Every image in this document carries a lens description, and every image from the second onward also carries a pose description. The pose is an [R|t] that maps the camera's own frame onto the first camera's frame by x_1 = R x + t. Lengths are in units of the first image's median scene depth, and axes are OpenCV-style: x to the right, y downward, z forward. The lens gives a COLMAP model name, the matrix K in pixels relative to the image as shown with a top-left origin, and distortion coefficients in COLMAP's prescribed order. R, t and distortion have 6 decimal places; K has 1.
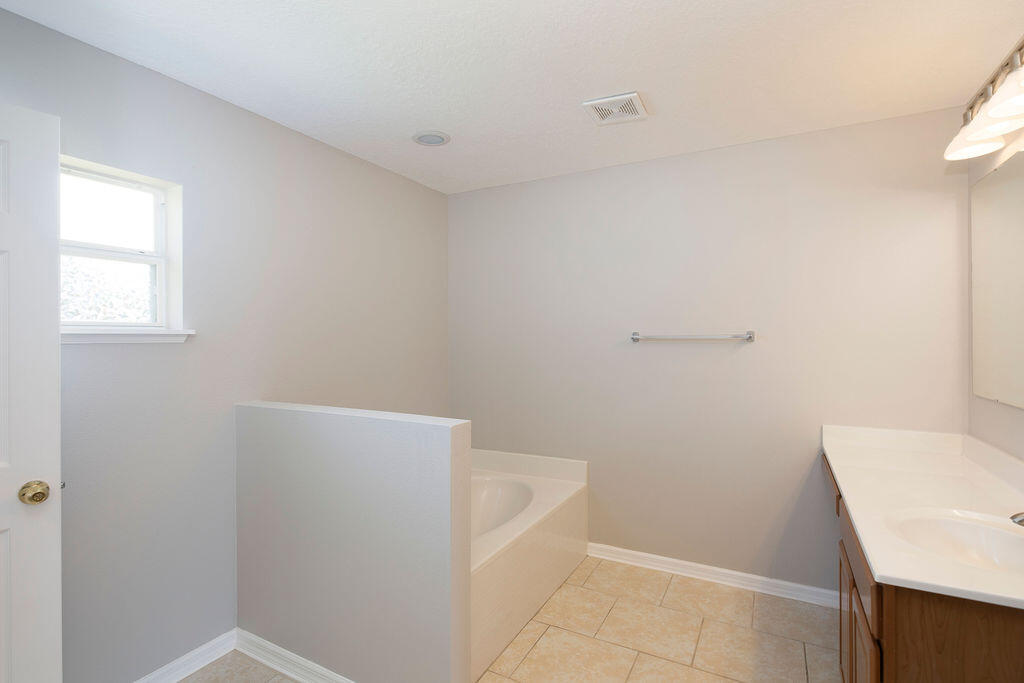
lens RADIAL K [[483.7, 0, 516.0], [0, 483.7, 337.6], [0, 0, 1]] dist [-0.004551, 0.000149]
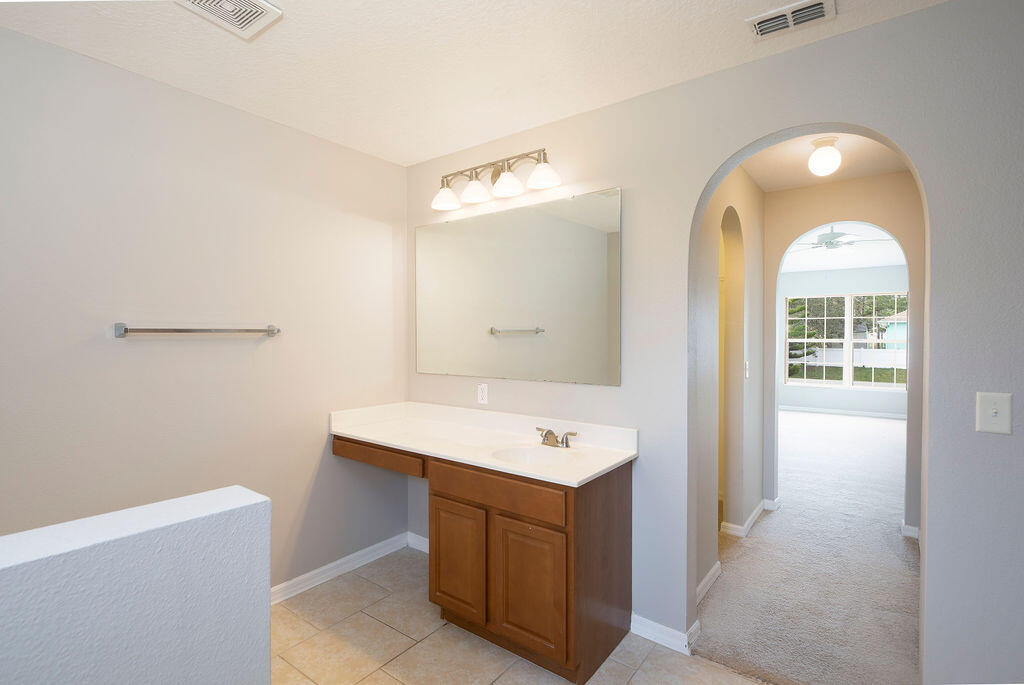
lens RADIAL K [[483.7, 0, 514.1], [0, 483.7, 342.2], [0, 0, 1]] dist [-0.004551, 0.000149]
pose [[0.167159, -0.012771, 0.985847, -0.386676], [0.000220, 0.999917, 0.012916, 0.010779], [-0.985930, -0.001942, 0.167148, 0.446197]]
